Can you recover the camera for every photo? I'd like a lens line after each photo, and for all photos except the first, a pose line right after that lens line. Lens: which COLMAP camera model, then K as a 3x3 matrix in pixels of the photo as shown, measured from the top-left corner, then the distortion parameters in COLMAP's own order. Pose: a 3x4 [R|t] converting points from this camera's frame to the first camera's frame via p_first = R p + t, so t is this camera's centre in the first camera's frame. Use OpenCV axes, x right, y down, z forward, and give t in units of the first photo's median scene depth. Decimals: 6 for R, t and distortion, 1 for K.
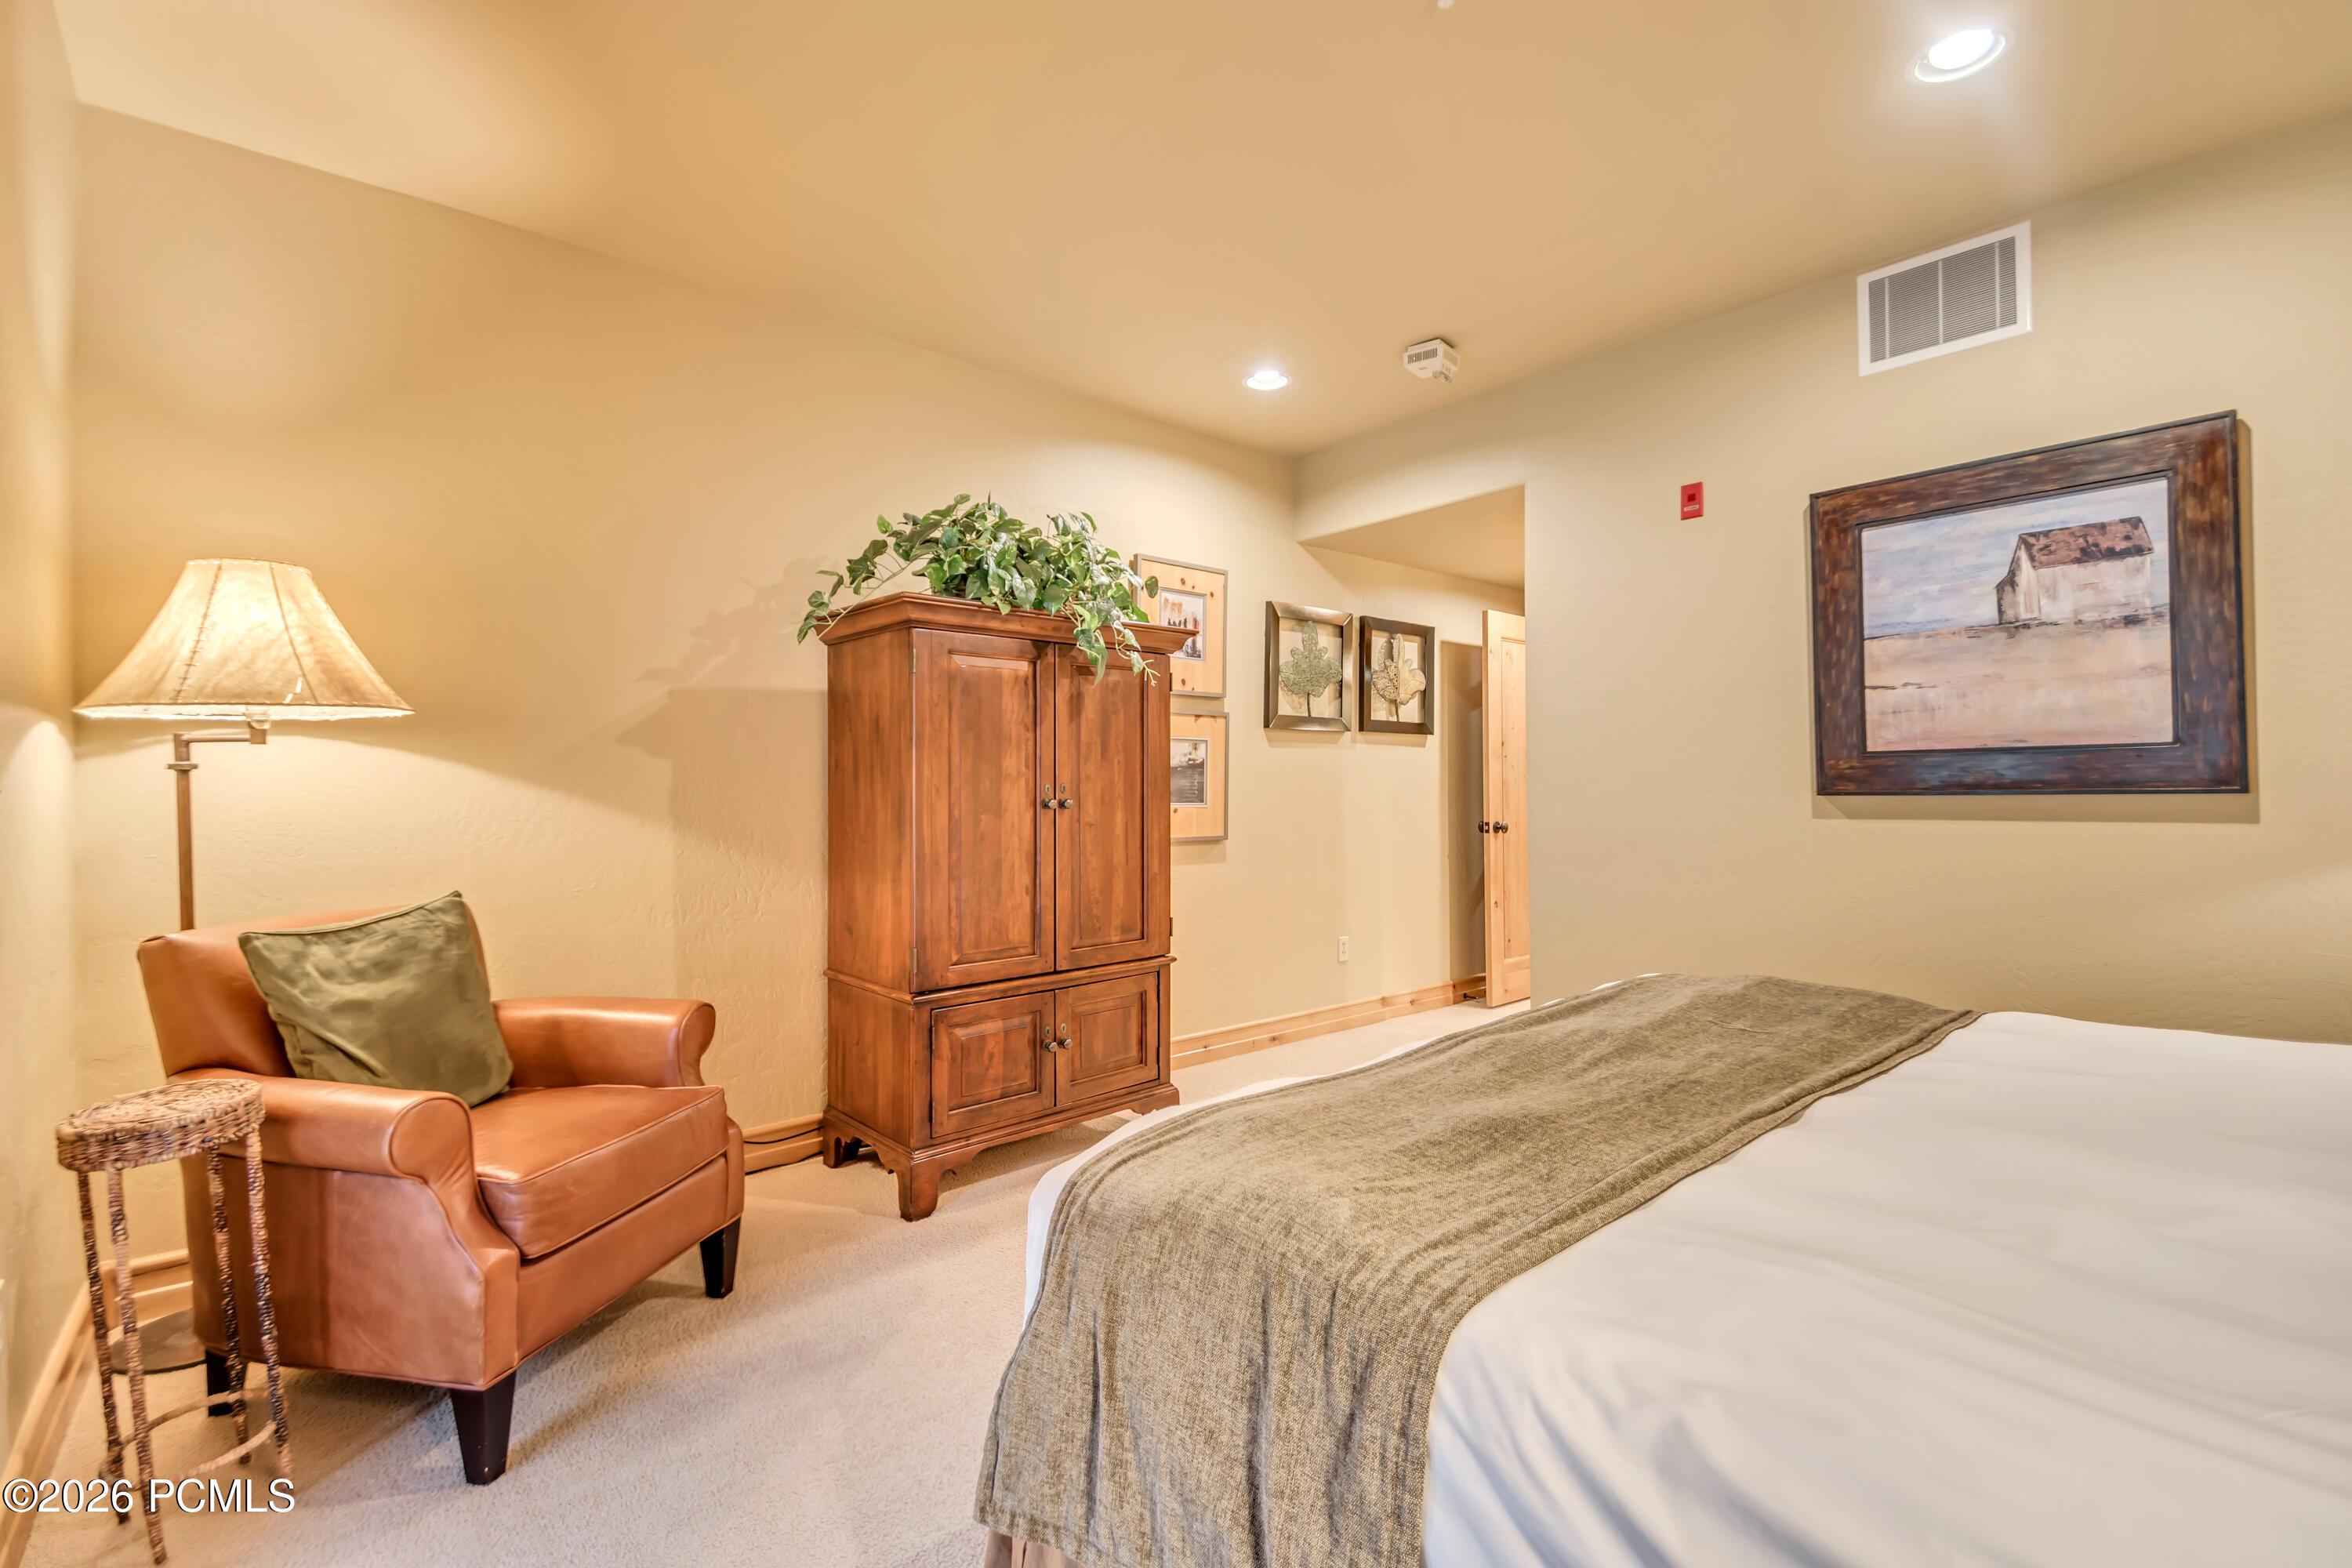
lens RADIAL K [[1035.9, 0, 1180.3], [0, 1035.9, 781.3], [0, 0, 1]] dist [0.021155, -0.013201]
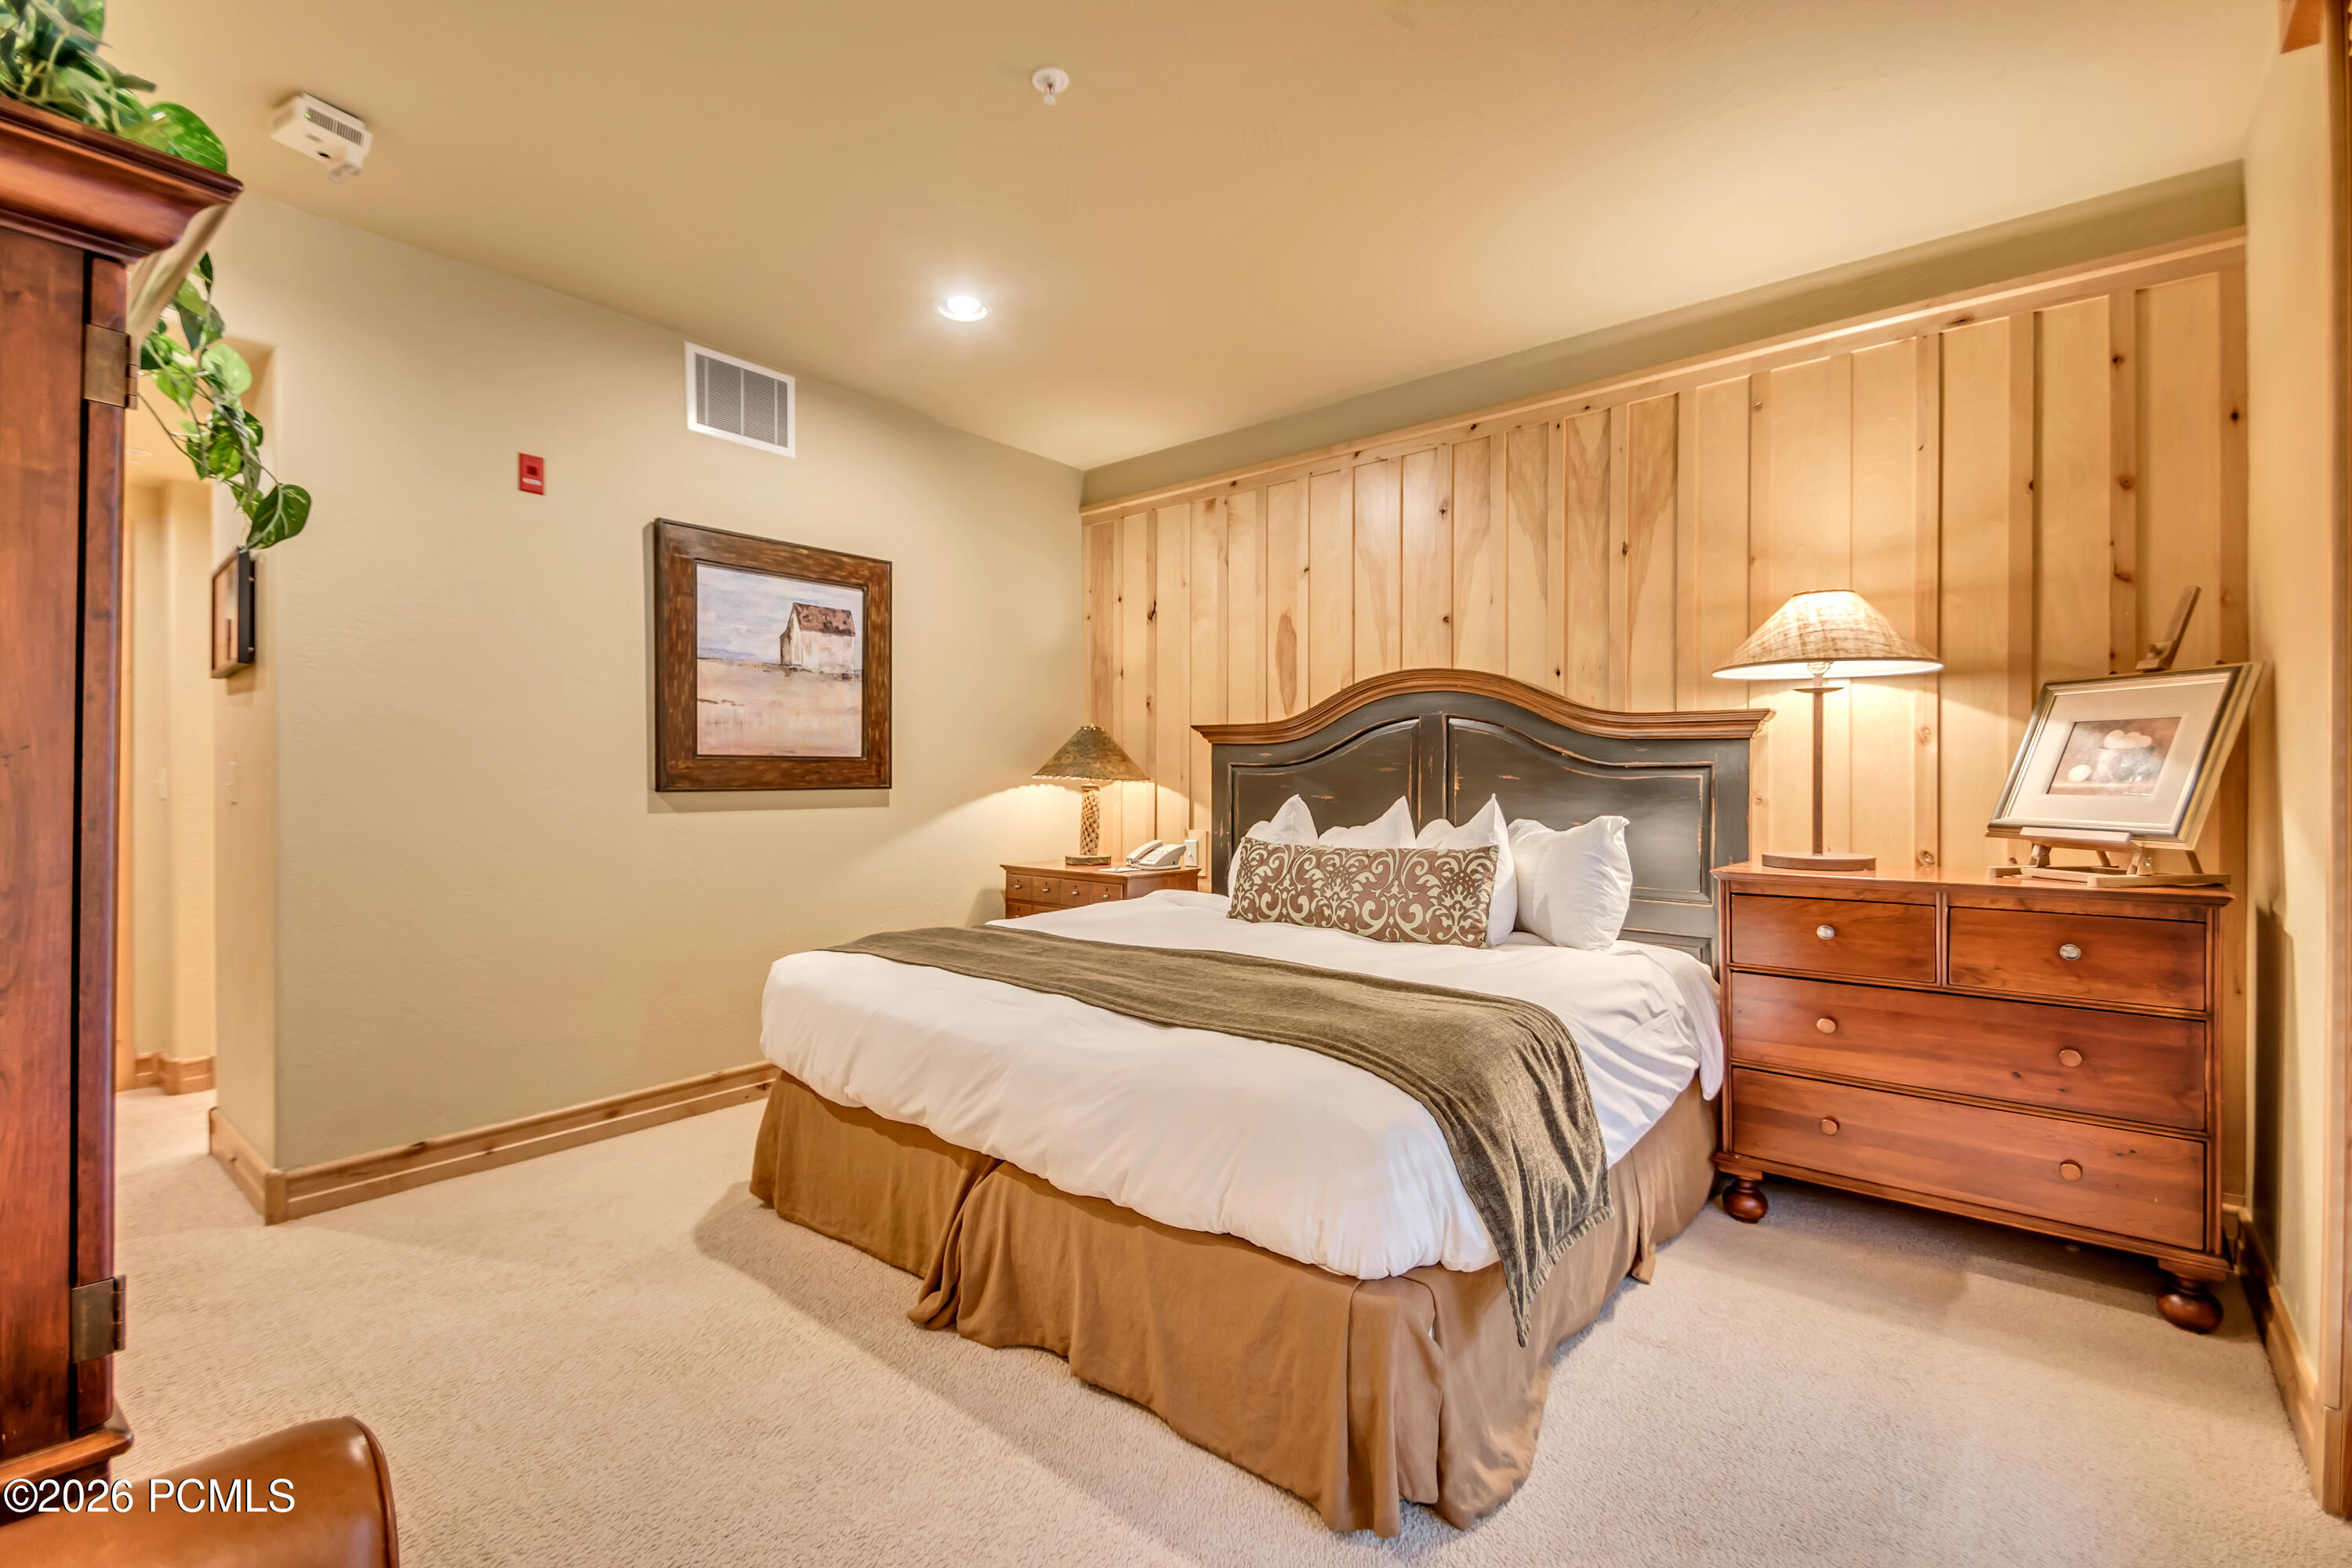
lens RADIAL K [[1026.4, 0, 1180.9], [0, 1026.4, 772.7], [0, 0, 1]] dist [0.003863, 0.000030]
pose [[-0.192823, 0.000414, 0.981233, -0.624800], [-0.014779, 0.999885, -0.003326, -0.013292], [-0.981122, -0.015143, -0.192795, 0.743962]]
